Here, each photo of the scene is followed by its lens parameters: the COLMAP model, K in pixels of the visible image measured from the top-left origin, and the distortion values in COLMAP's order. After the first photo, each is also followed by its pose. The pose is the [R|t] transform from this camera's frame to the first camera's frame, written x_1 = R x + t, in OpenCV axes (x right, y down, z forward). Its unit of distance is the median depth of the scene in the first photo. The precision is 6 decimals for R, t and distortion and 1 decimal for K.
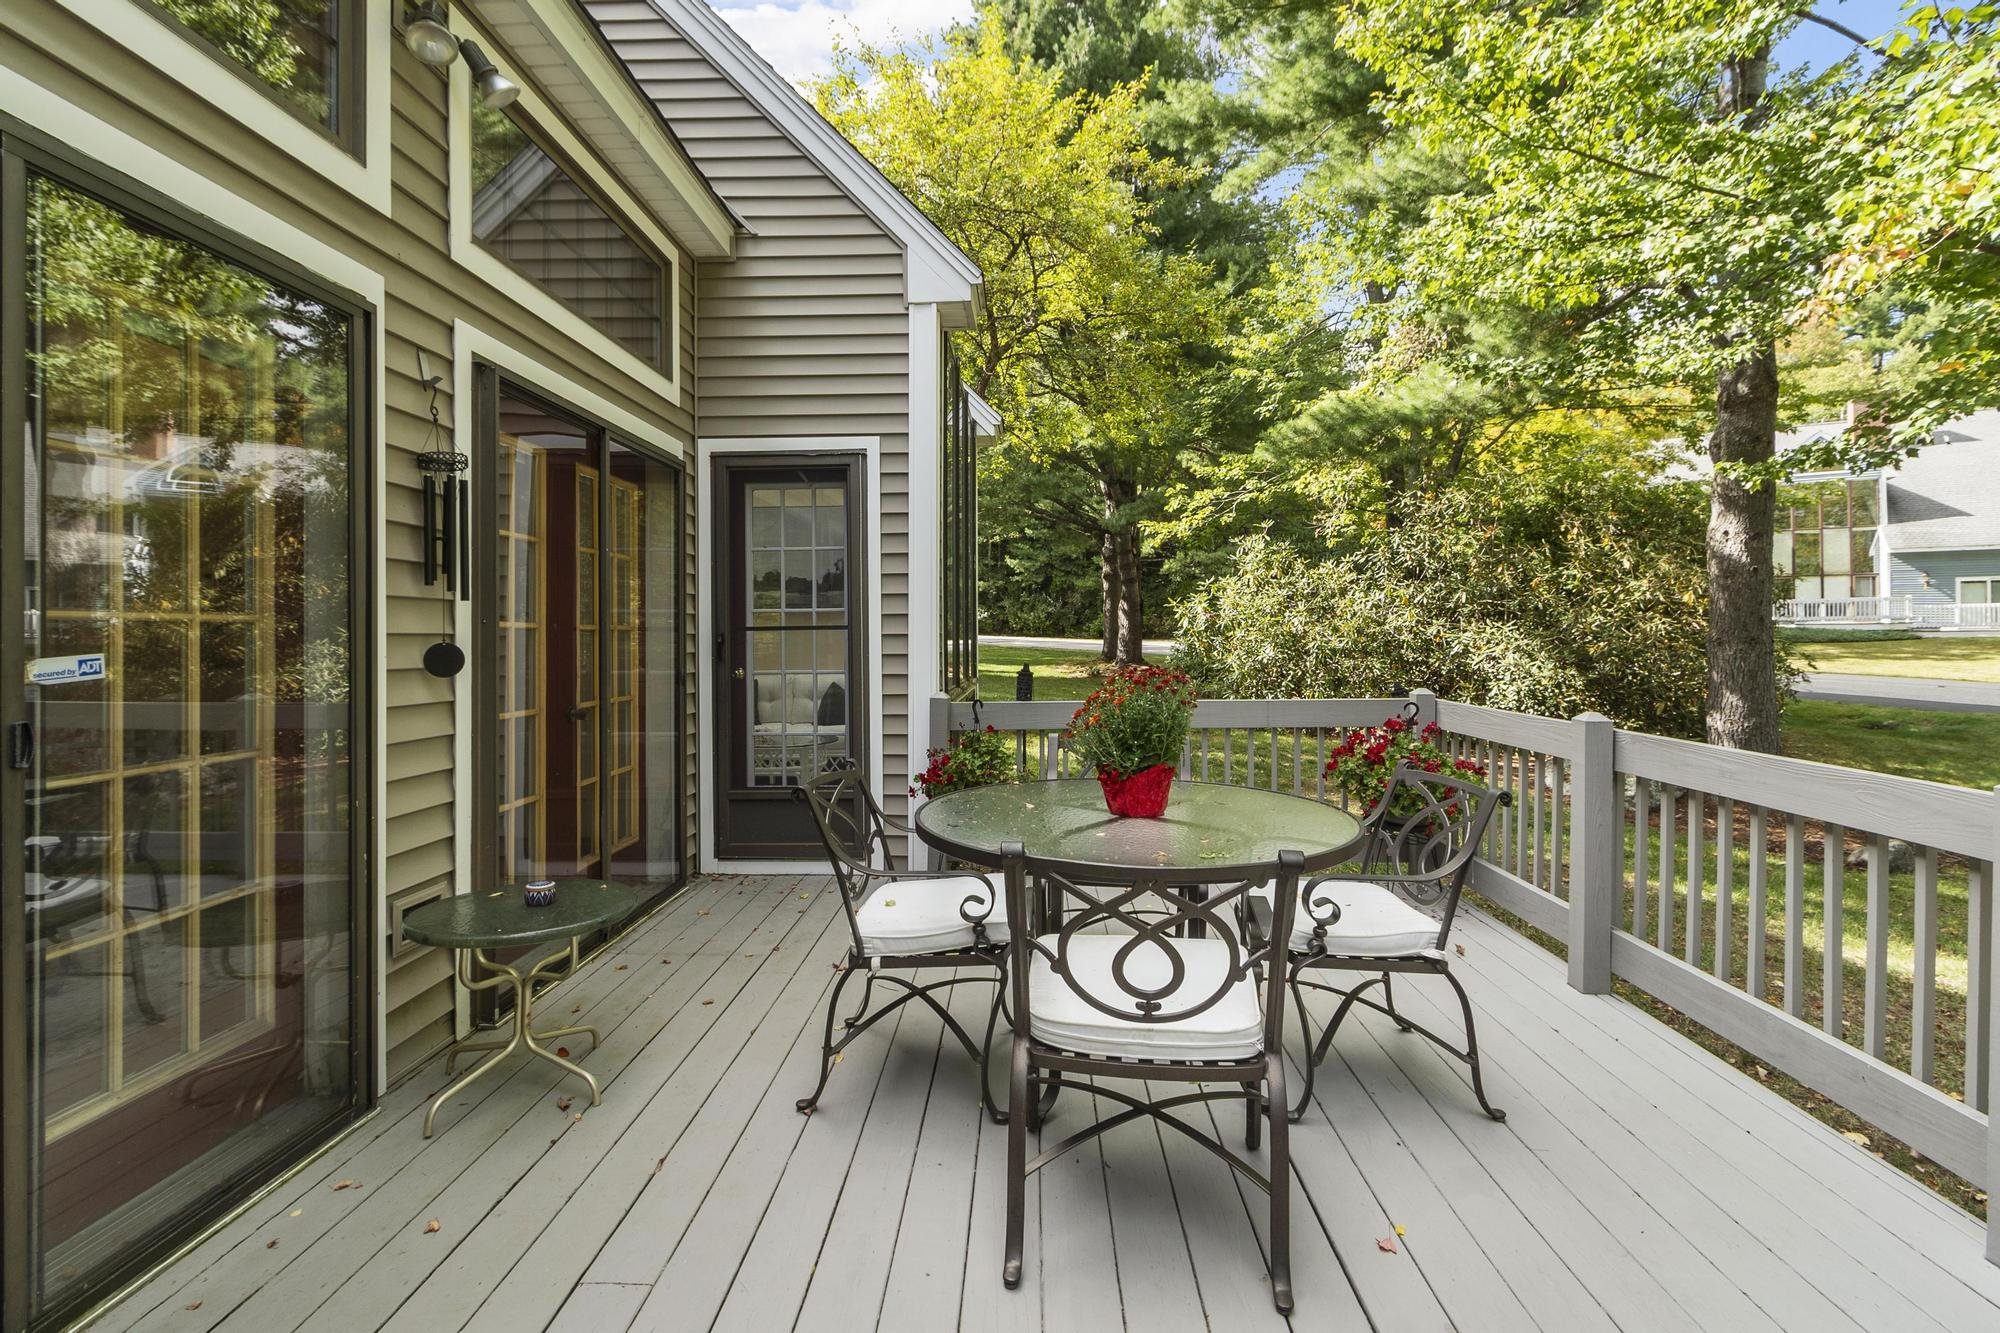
lens RADIAL K [[957.3, 0, 1000.0], [0, 957.3, 666.5], [0, 0, 1]] dist [0.001745, 0.000321]
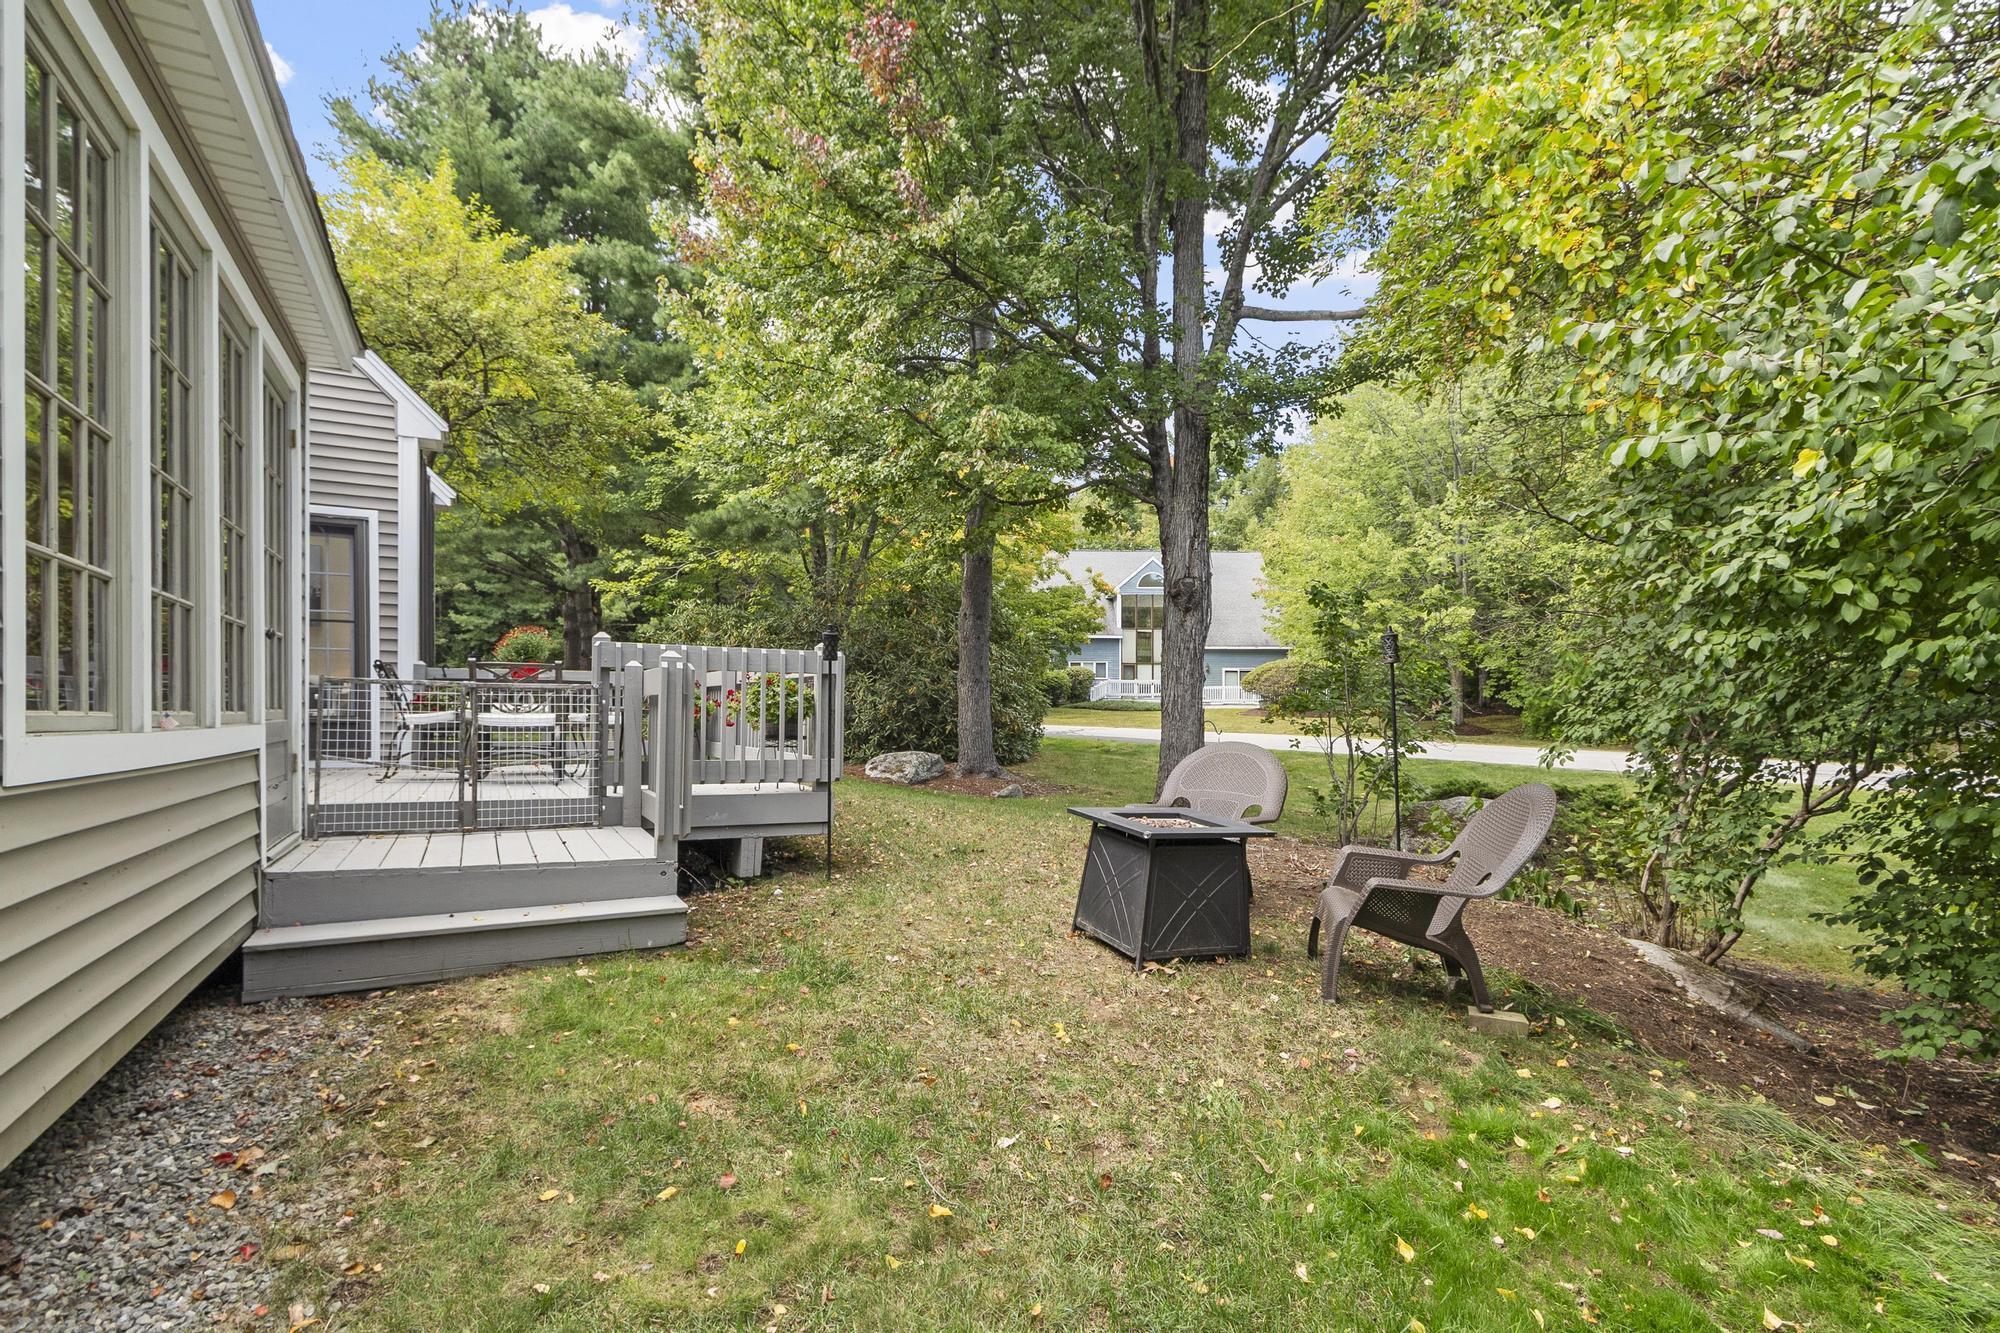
lens RADIAL K [[929.4, 0, 1002.6], [0, 929.4, 719.4], [0, 0, 1]] dist [-0.000389, -0.000070]
pose [[0.856340, -0.001177, 0.516410, -0.006278], [0.008585, 0.999892, -0.011956, 0.033736], [-0.516340, 0.014672, 0.856258, -0.208682]]
